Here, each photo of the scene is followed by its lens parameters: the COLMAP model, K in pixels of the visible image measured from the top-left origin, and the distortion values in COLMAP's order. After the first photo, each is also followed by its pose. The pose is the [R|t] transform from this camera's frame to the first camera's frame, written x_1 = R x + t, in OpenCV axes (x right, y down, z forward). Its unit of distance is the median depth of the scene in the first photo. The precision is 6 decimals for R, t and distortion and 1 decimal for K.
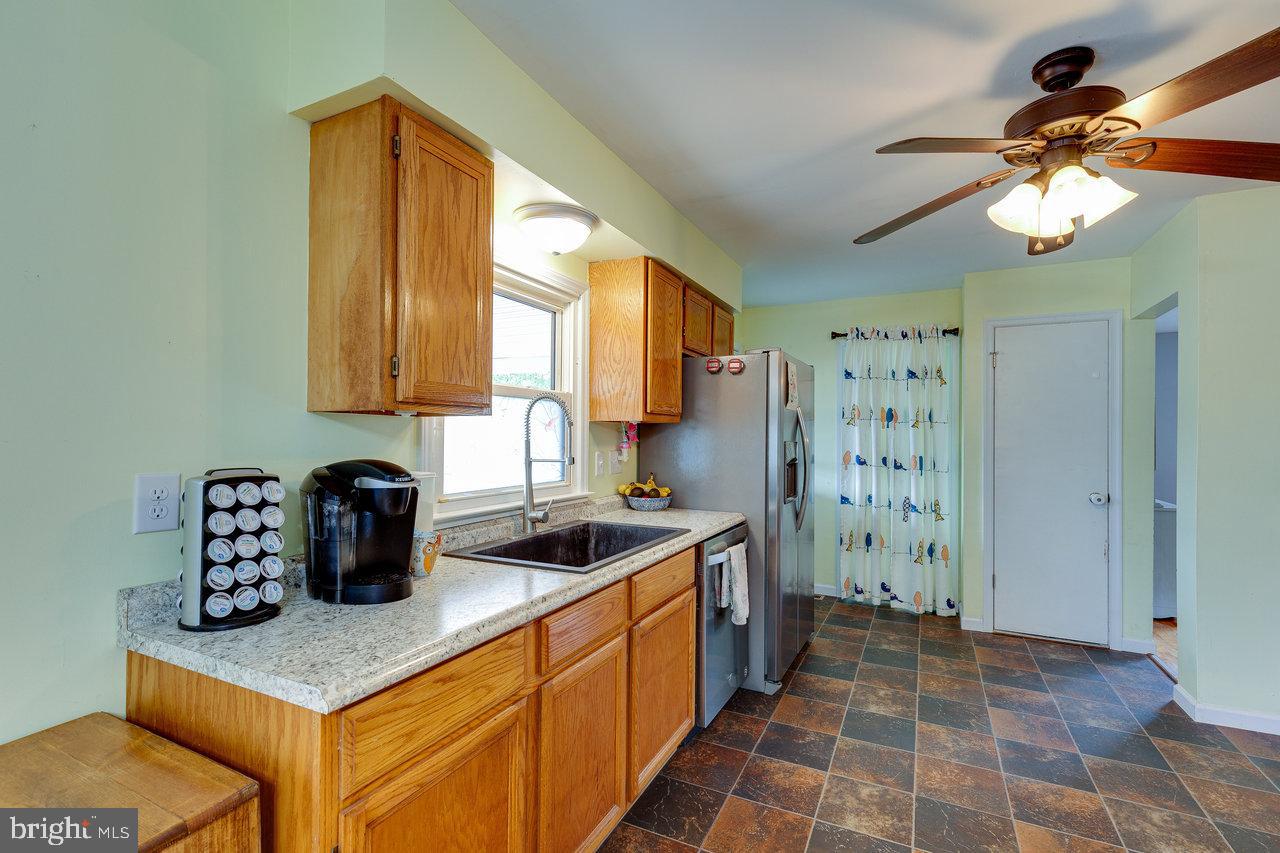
lens RADIAL K [[585.3, 0, 641.7], [0, 585.3, 427.1], [0, 0, 1]] dist [0.000405, 0.000068]
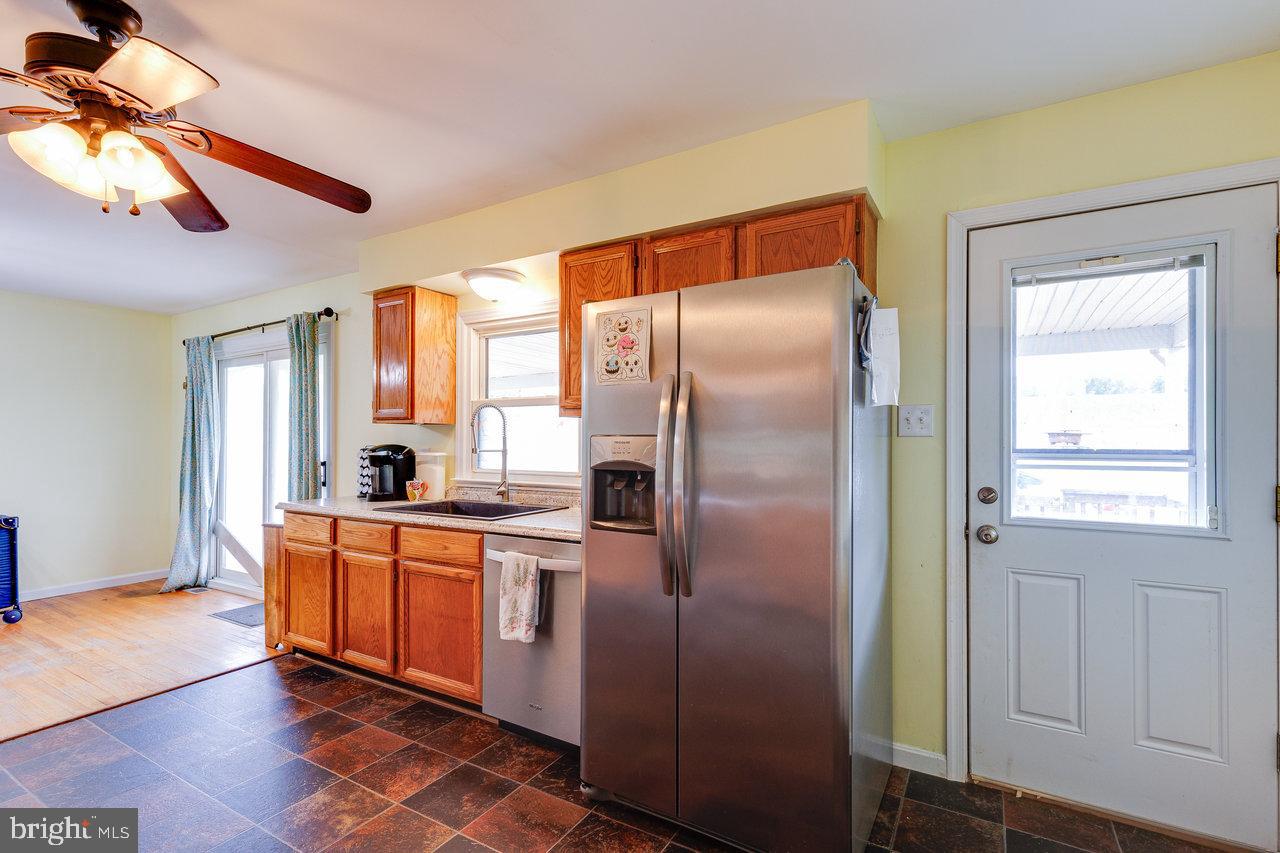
lens RADIAL K [[585.3, 0, 667.9], [0, 585.3, 447.5], [0, 0, 1]] dist [0.000405, 0.000068]
pose [[-0.063224, -0.011250, -0.997936, 1.253087], [0.003656, 0.999927, -0.011505, 0.064537], [0.997993, -0.004376, -0.063178, 1.549707]]
